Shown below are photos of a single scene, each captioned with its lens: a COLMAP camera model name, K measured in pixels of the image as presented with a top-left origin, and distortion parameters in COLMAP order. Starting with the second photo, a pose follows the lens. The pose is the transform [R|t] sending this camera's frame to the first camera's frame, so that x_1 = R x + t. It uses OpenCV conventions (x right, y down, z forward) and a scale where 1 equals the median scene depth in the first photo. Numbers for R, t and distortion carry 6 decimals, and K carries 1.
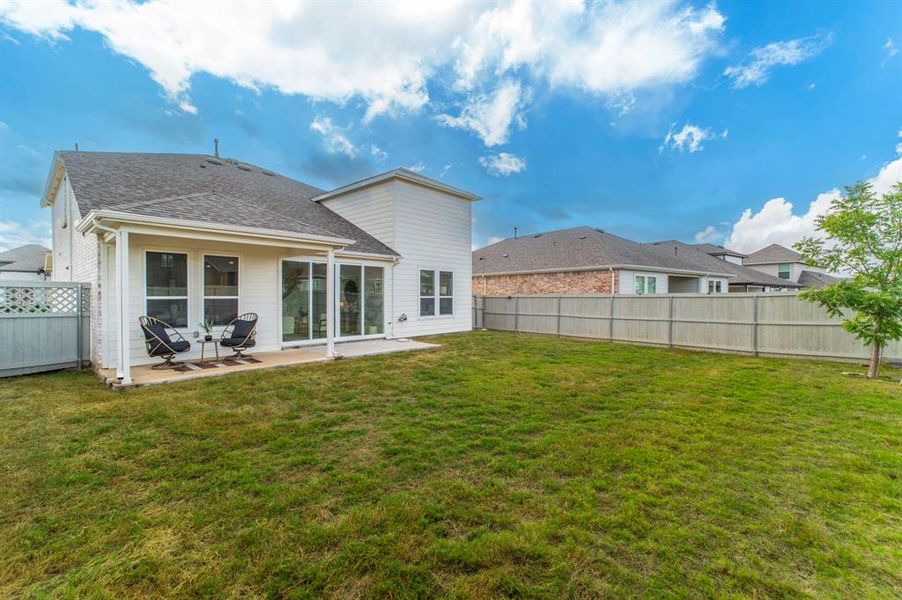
lens RADIAL K [[399.9, 0, 440.6], [0, 399.9, 298.4], [0, 0, 1]] dist [-0.001768, 0.000206]
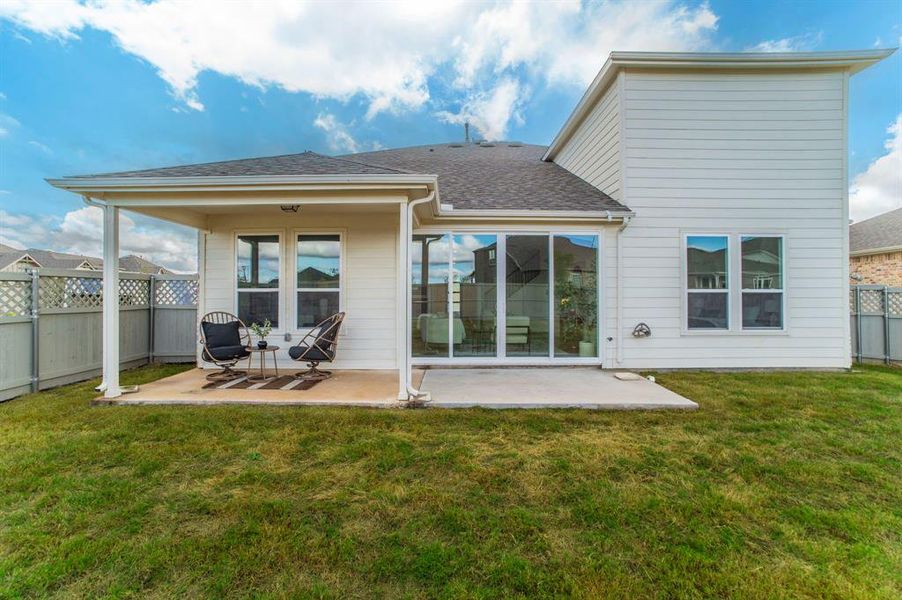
lens RADIAL K [[389.5, 0, 448.9], [0, 389.5, 291.7], [0, 0, 1]] dist [-0.060935, 0.000069]
pose [[0.667506, -0.001837, -0.744602, 0.112618], [-0.003849, 0.999975, -0.005918, 0.002310], [0.744594, 0.006816, 0.667483, 0.502480]]
